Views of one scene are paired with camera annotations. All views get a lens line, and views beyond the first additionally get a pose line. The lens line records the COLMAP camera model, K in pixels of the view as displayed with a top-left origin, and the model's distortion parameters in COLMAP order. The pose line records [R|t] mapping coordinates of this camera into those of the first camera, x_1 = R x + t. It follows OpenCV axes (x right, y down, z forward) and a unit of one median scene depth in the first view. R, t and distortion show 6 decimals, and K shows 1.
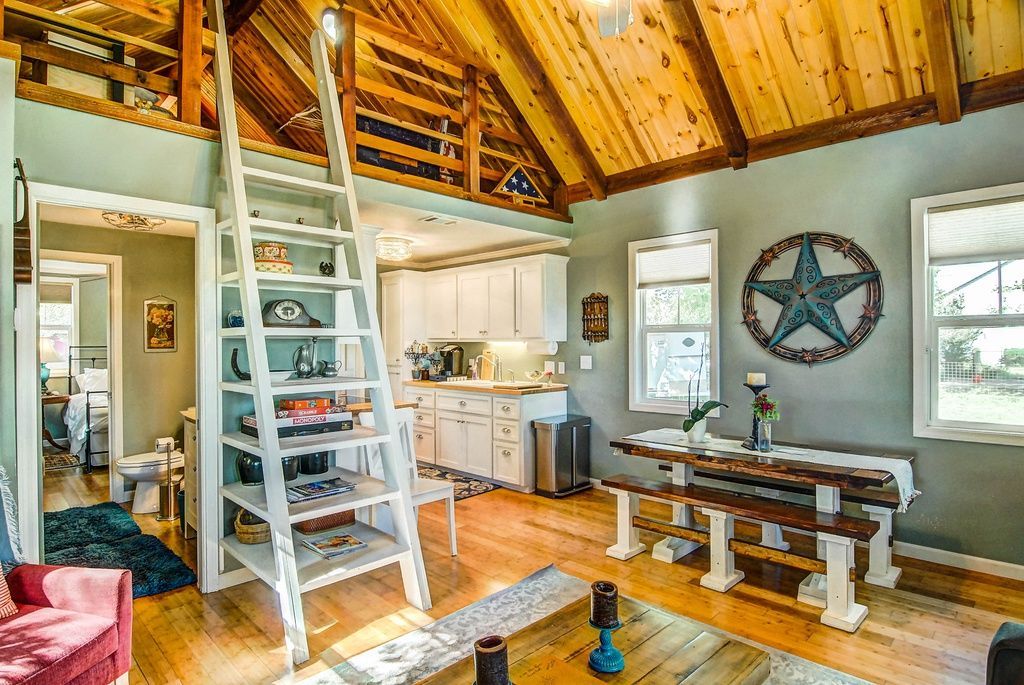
lens RADIAL K [[551.7, 0, 512.0], [0, 551.7, 342.5], [0, 0, 1]] dist [-0.017417, -0.007834]
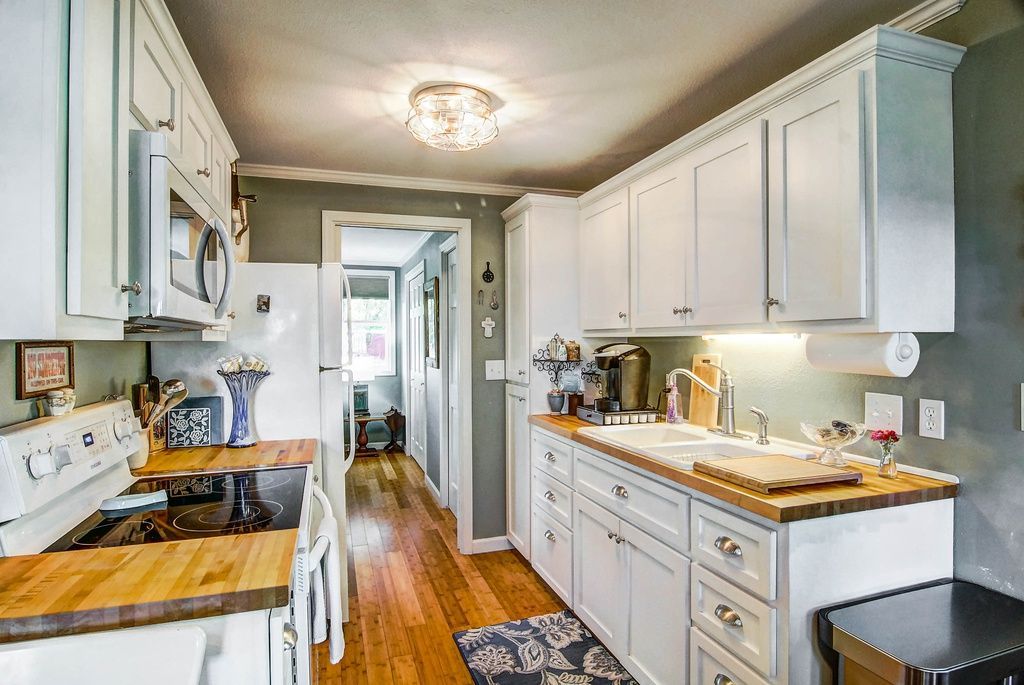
lens RADIAL K [[551.7, 0, 512.0], [0, 551.7, 342.5], [0, 0, 1]] dist [-0.017417, -0.007834]
pose [[0.891083, 0.001183, -0.453838, 0.023114], [-0.000140, 0.999997, 0.002333, 0.003402], [0.453840, -0.002016, 0.891081, 0.766820]]
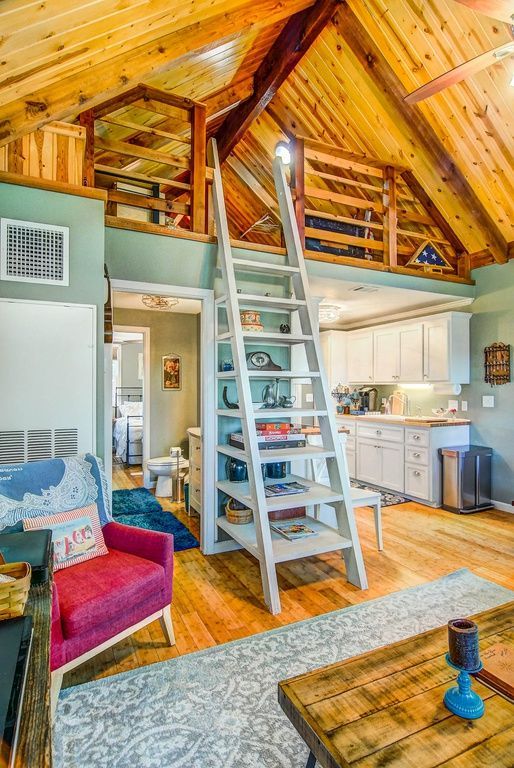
lens RADIAL K [[413.8, 0, 257.8], [0, 413.8, 385.9], [0, 0, 1]] dist [-0.017417, -0.007834]
pose [[0.944079, 0.002512, -0.329709, -0.048905], [-0.004429, 0.999977, -0.005064, 0.010652], [0.329689, 0.006241, 0.944069, 0.004551]]
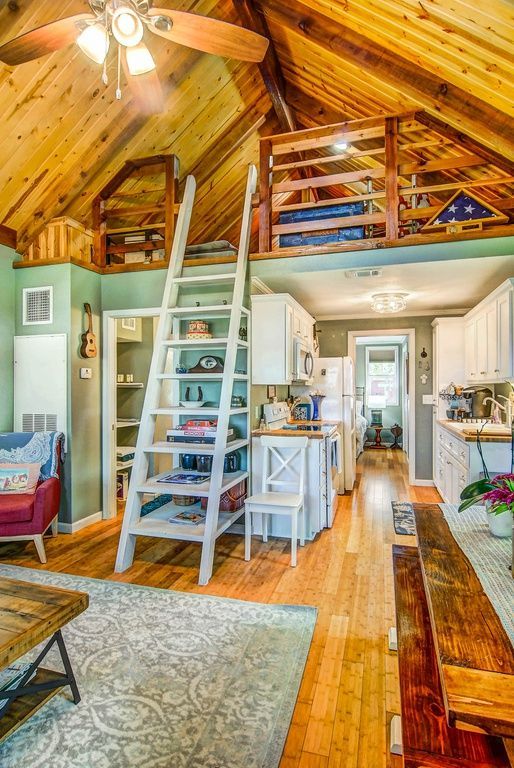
lens RADIAL K [[413.8, 0, 257.8], [0, 413.8, 385.9], [0, 0, 1]] dist [-0.017417, -0.007834]
pose [[0.472205, -0.000544, -0.881489, 0.503261], [-0.001353, 0.999998, -0.001342, 0.006471], [0.881488, 0.001826, 0.472203, 0.421335]]
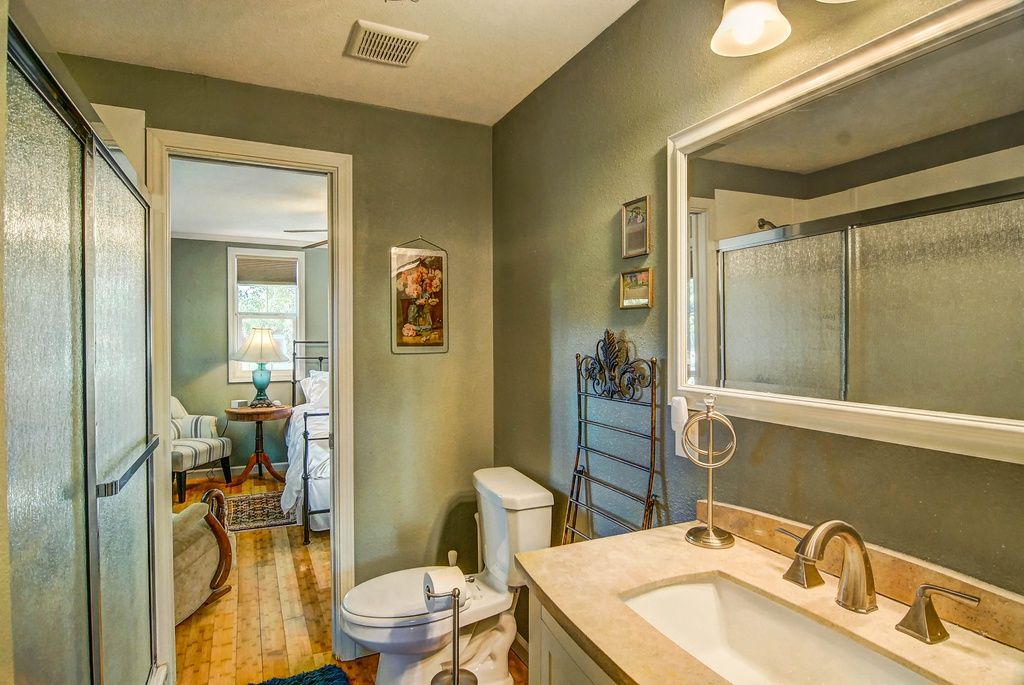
lens RADIAL K [[551.7, 0, 512.0], [0, 551.7, 342.5], [0, 0, 1]] dist [-0.017417, -0.007834]
pose [[0.941559, 0.006442, -0.336785, -0.453910], [-0.004187, 0.999964, 0.007421, 0.004093], [0.336821, -0.005577, 0.941552, 0.640068]]
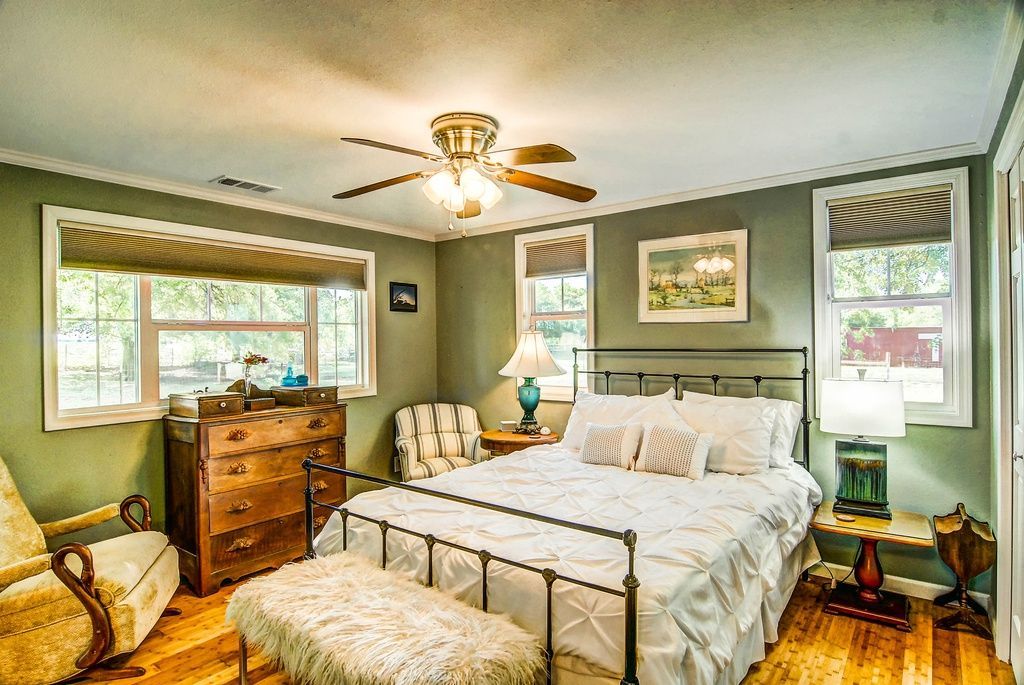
lens RADIAL K [[551.7, 0, 512.0], [0, 551.7, 342.5], [0, 0, 1]] dist [-0.017417, -0.007834]
pose [[0.129573, 0.004024, -0.991562, -0.440995], [0.006162, 0.999969, 0.004863, -0.003103], [0.991551, -0.006740, 0.129544, 1.417394]]
